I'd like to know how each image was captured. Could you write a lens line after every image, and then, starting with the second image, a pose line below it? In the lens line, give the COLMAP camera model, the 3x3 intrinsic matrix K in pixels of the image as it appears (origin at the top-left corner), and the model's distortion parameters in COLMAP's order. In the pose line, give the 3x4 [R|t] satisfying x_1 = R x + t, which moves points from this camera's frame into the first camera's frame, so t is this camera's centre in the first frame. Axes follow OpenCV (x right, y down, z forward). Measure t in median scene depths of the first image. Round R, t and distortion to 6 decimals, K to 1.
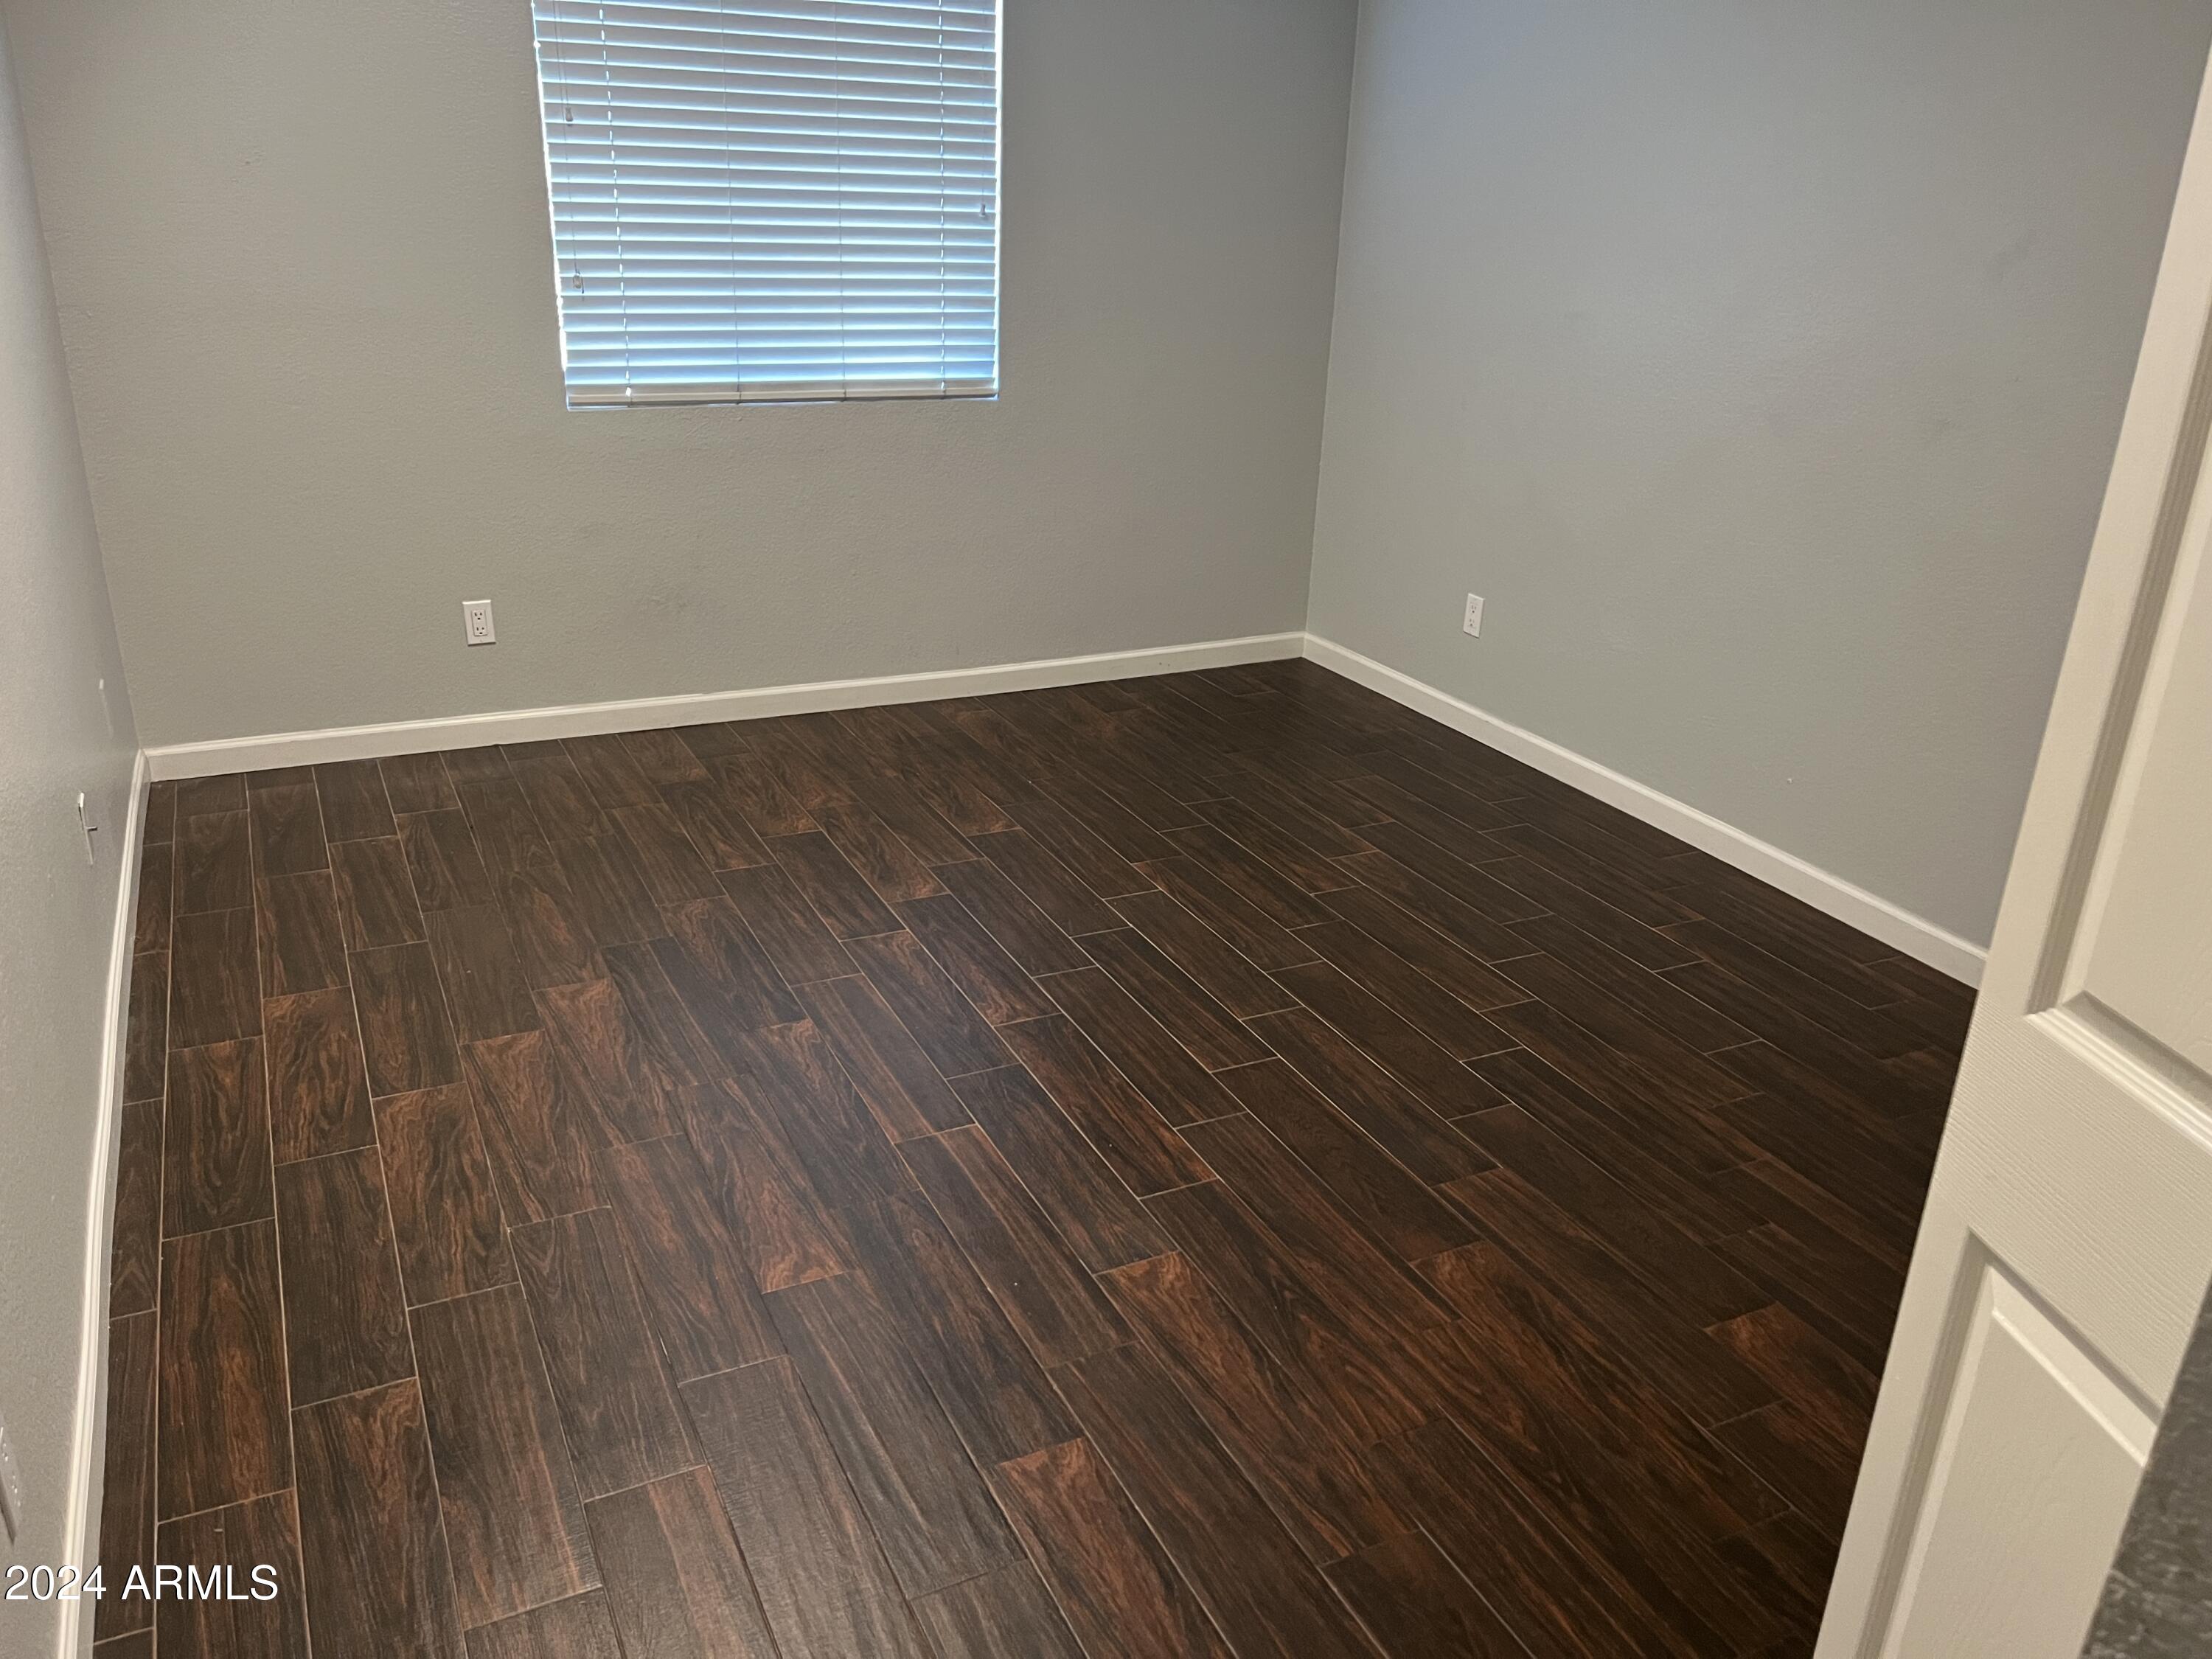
lens RADIAL K [[1675.1, 0, 1111.0], [0, 1675.1, 837.4], [0, 0, 1]] dist [0.070064, -0.098689]
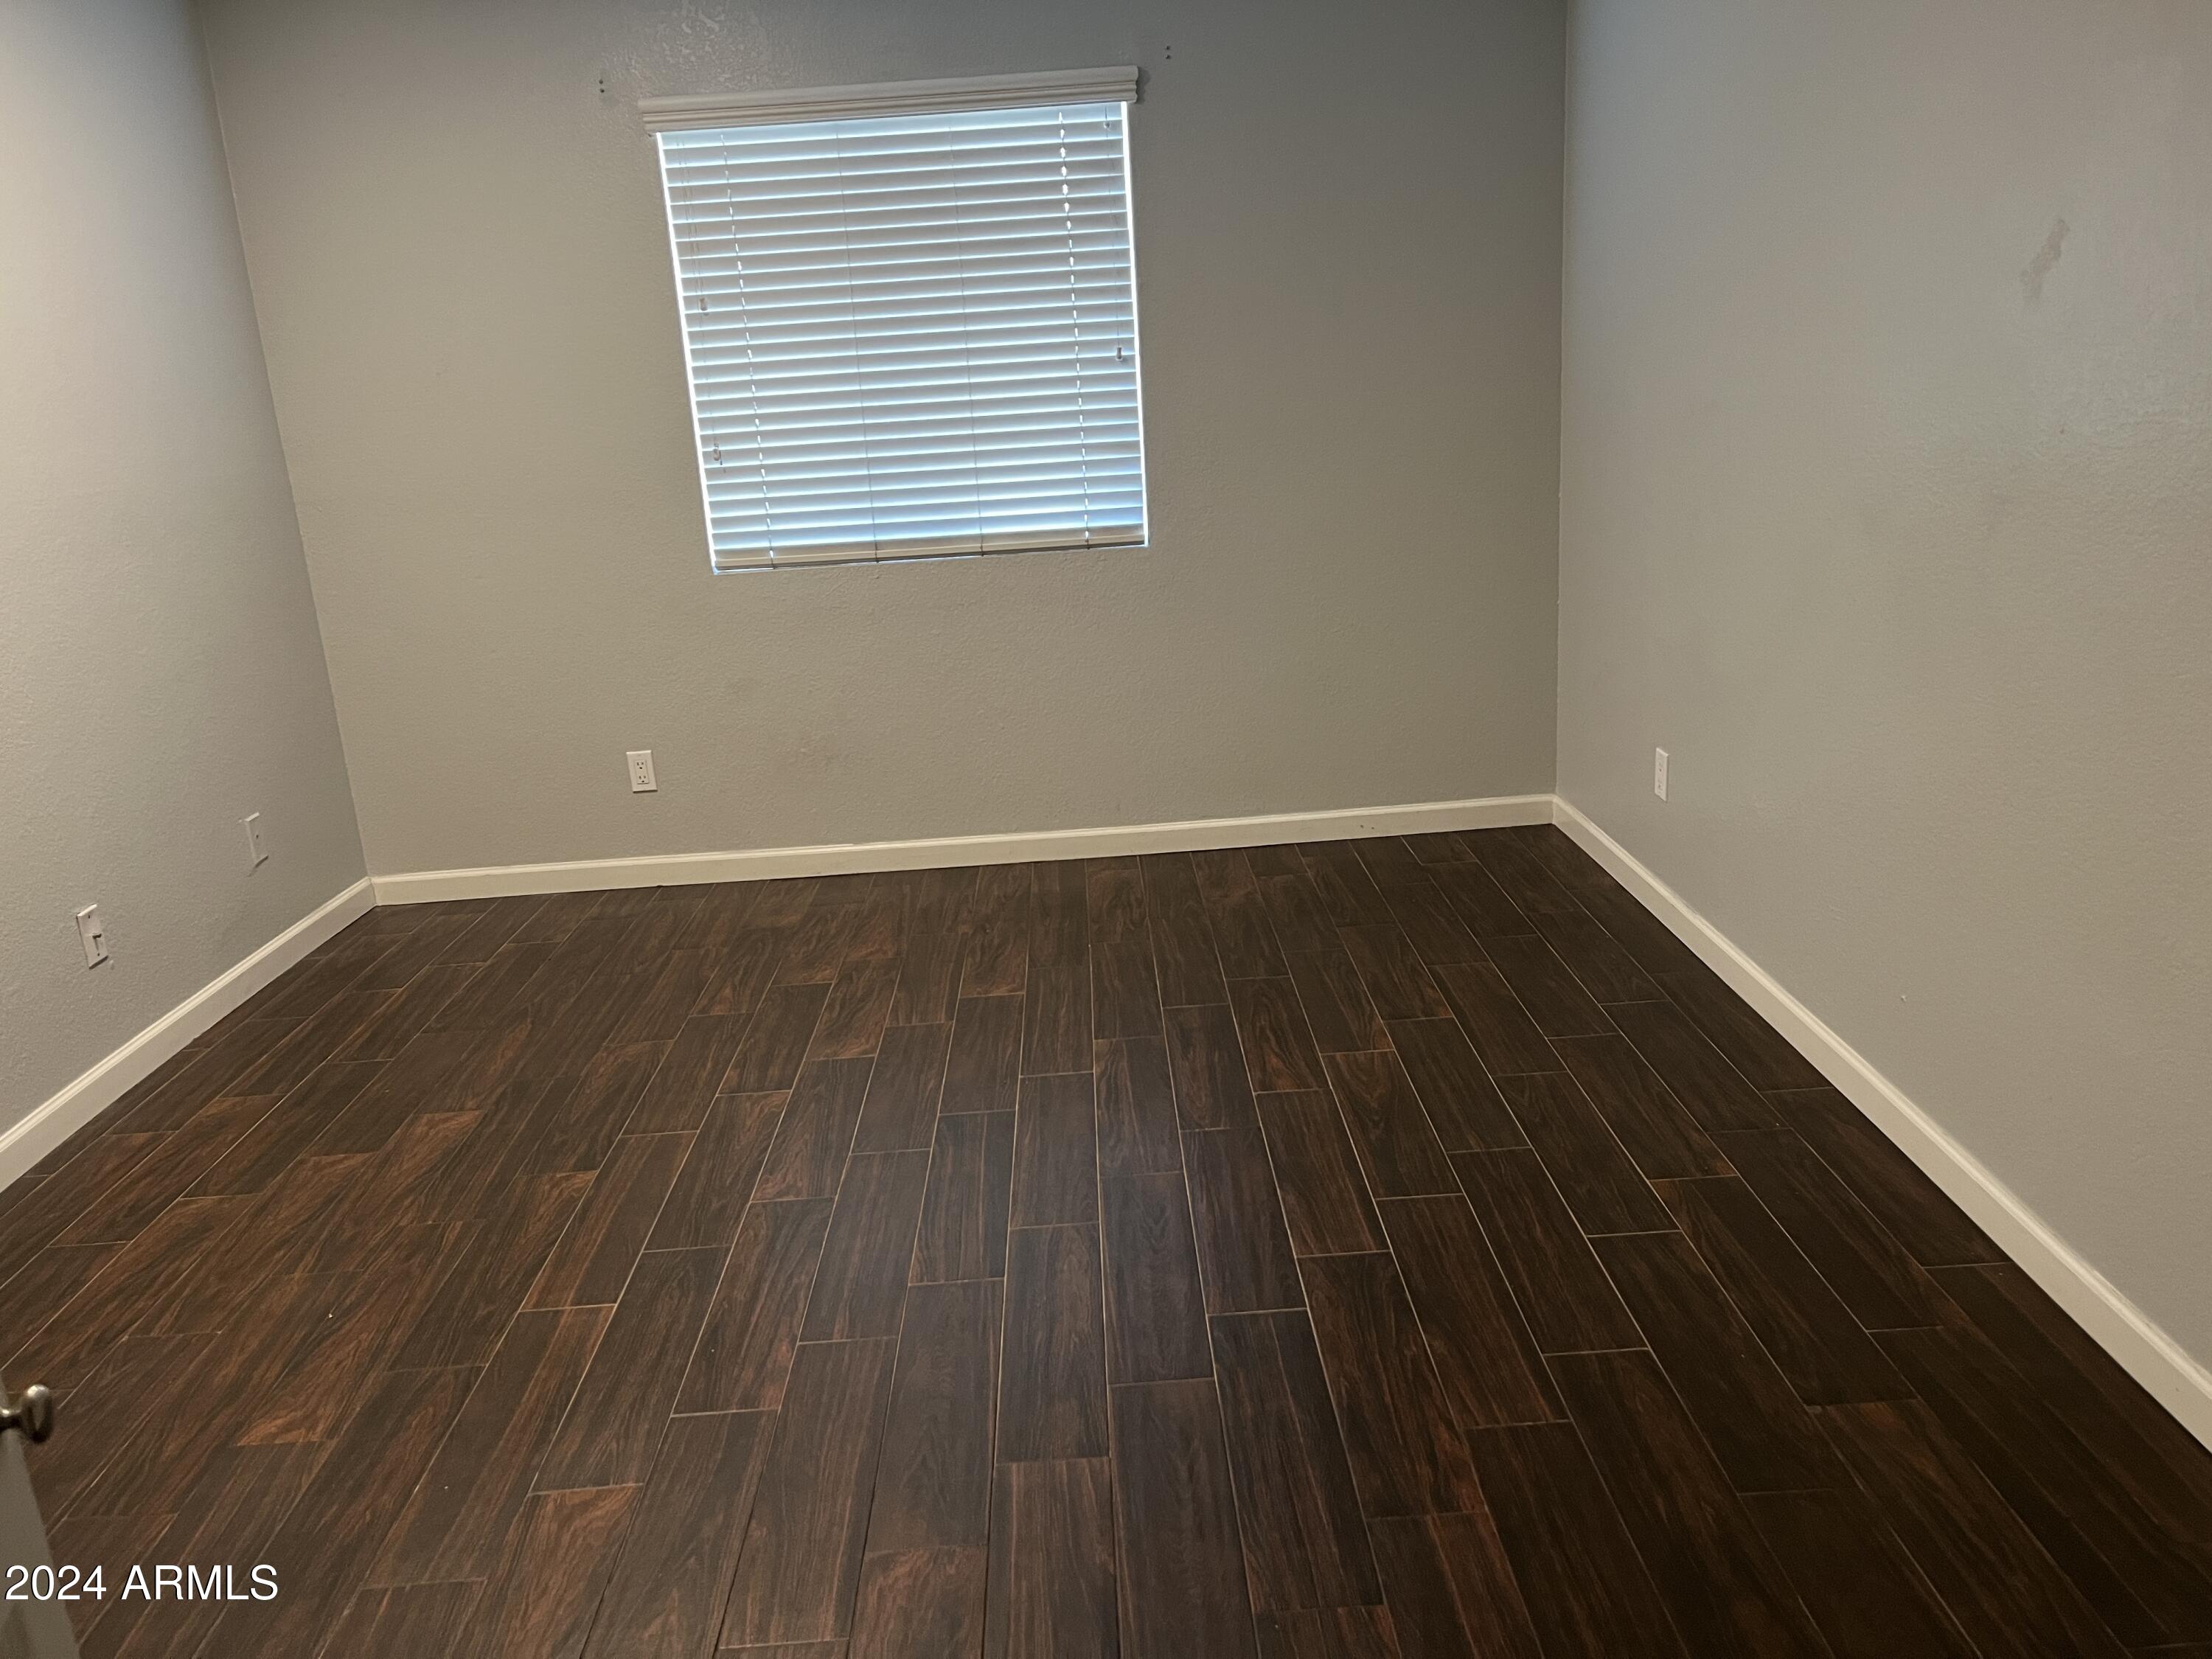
lens RADIAL K [[1675.1, 0, 1111.0], [0, 1675.1, 837.4], [0, 0, 1]] dist [0.070064, -0.098689]
pose [[0.901929, 0.025032, -0.431157, 0.395521], [-0.069275, 0.993778, -0.087219, -0.014185], [0.426291, 0.108534, 0.898051, 0.189028]]
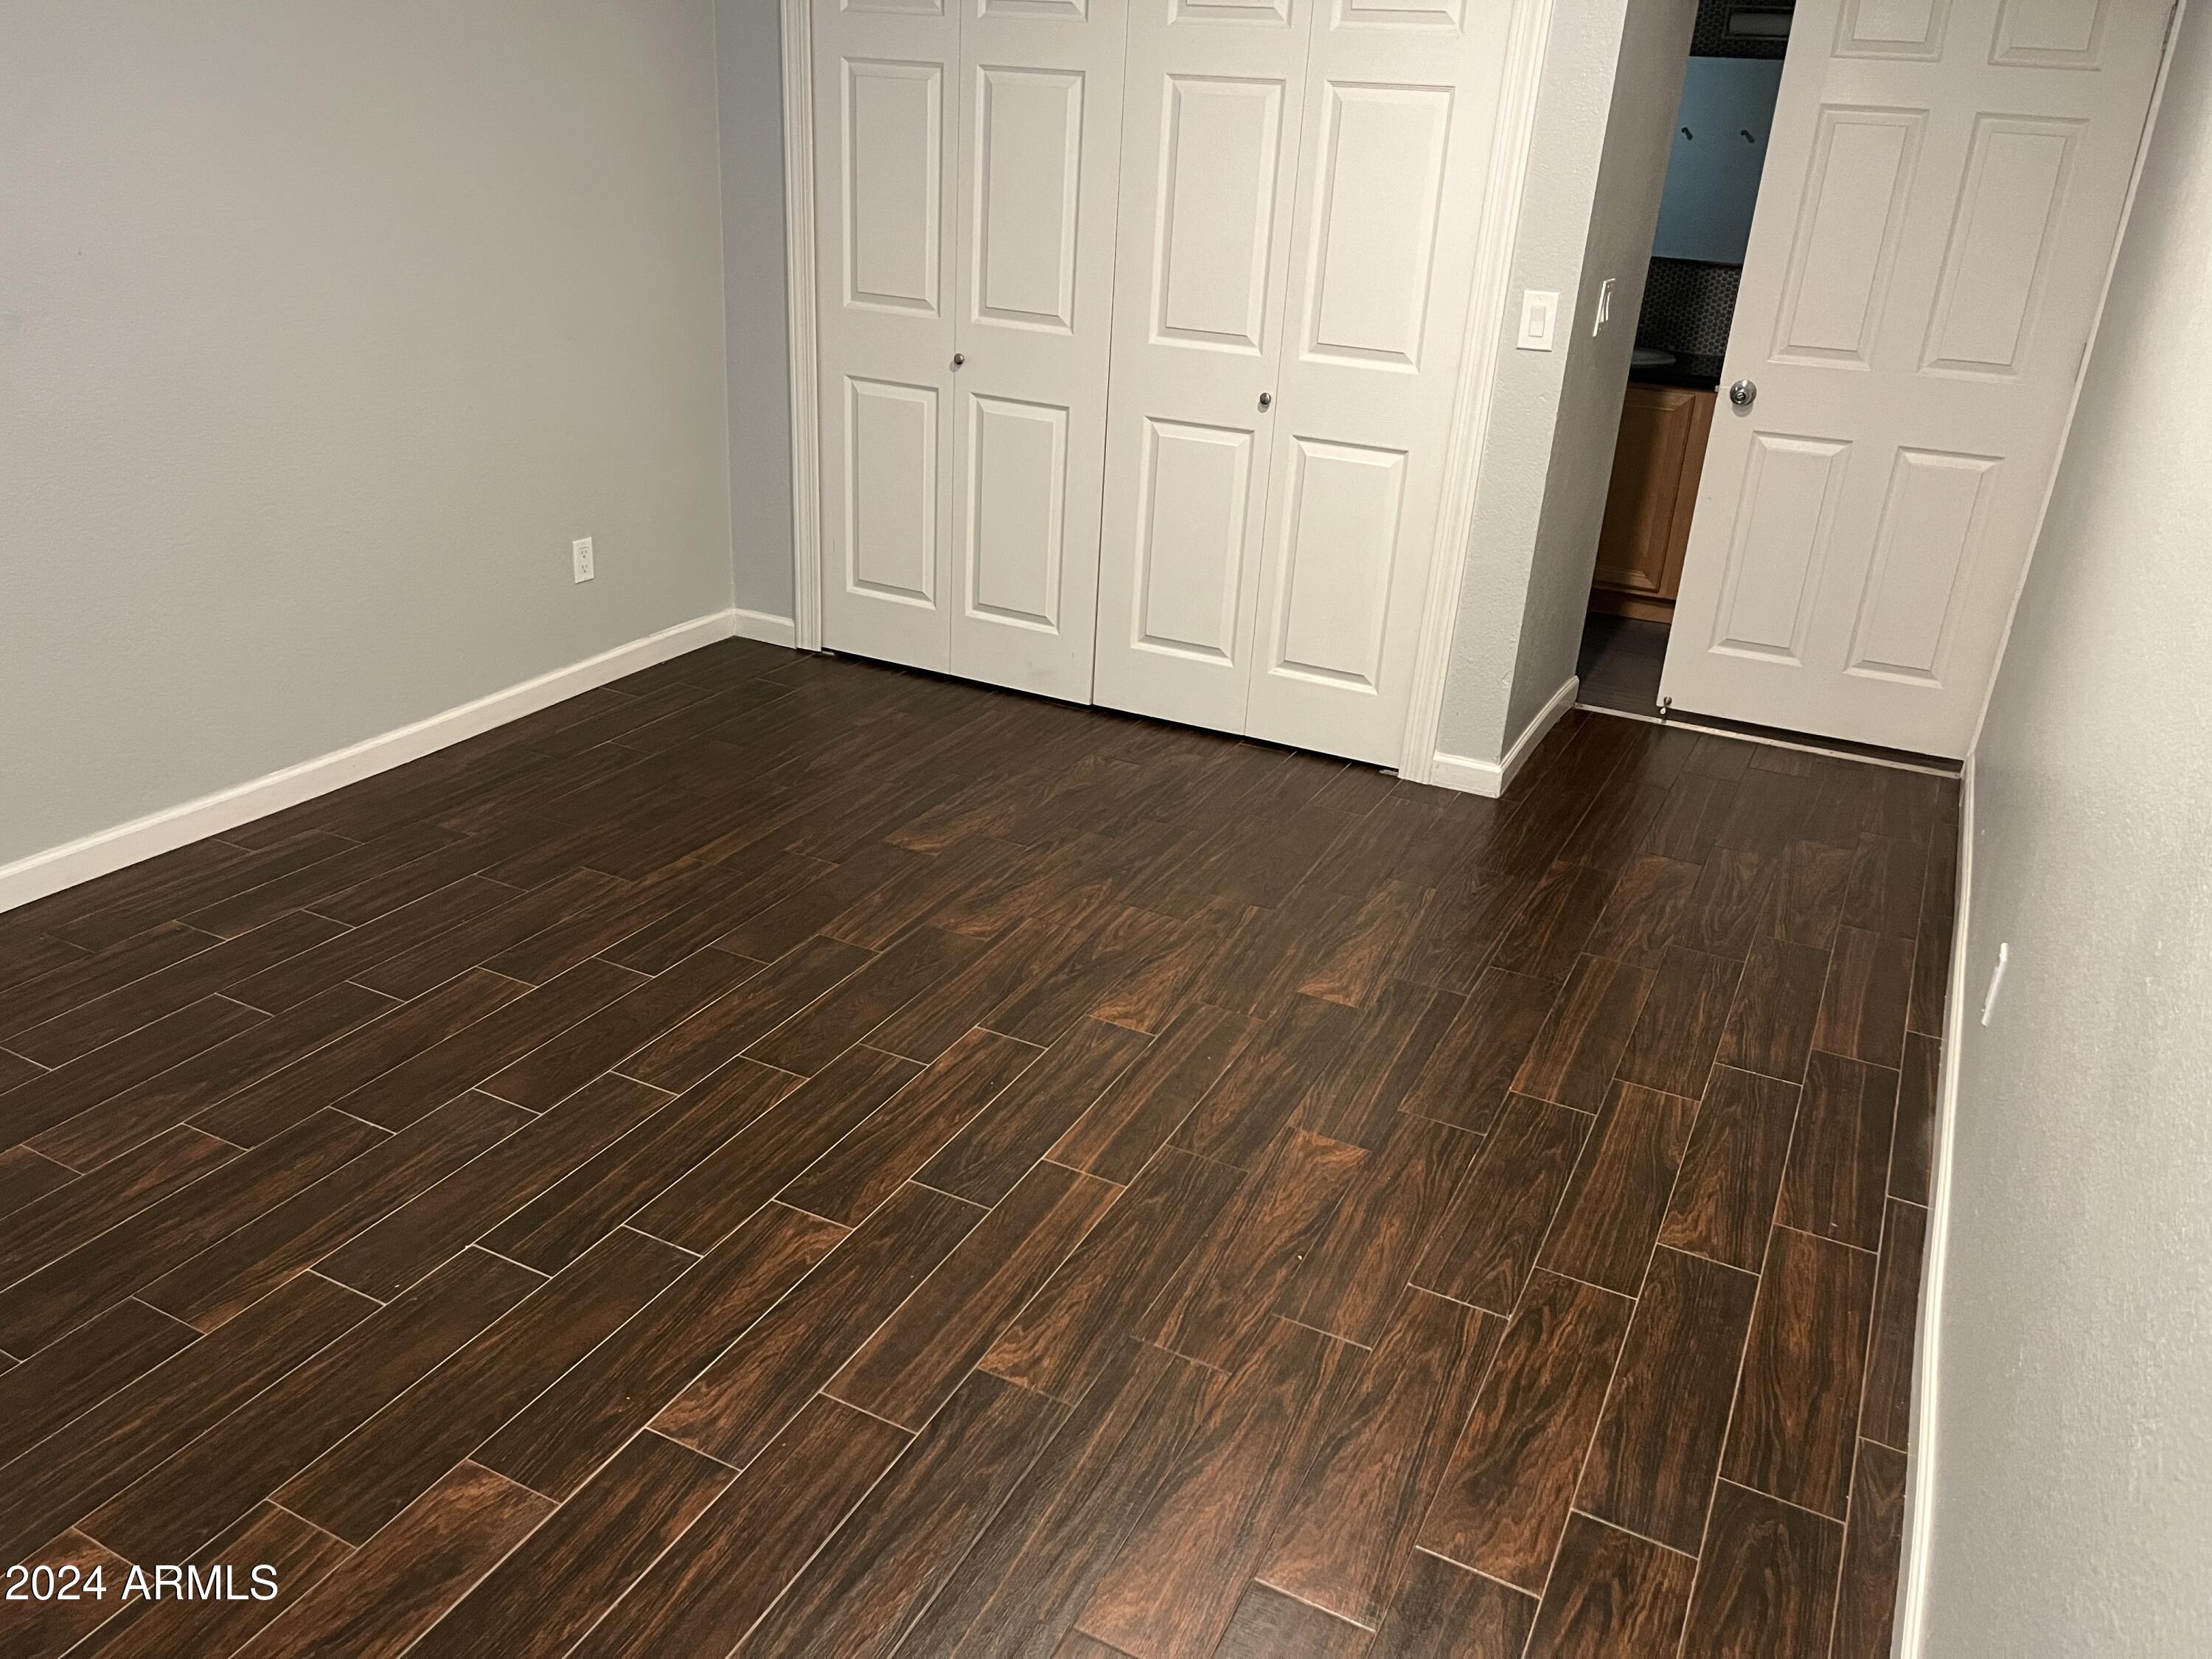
lens RADIAL K [[1675.1, 0, 1111.0], [0, 1675.1, 837.4], [0, 0, 1]] dist [0.070064, -0.098689]
pose [[-0.602725, -0.386992, 0.697824, -0.494951], [0.227971, 0.754561, 0.615360, -0.384252], [-0.764690, 0.529976, -0.366570, 0.875165]]
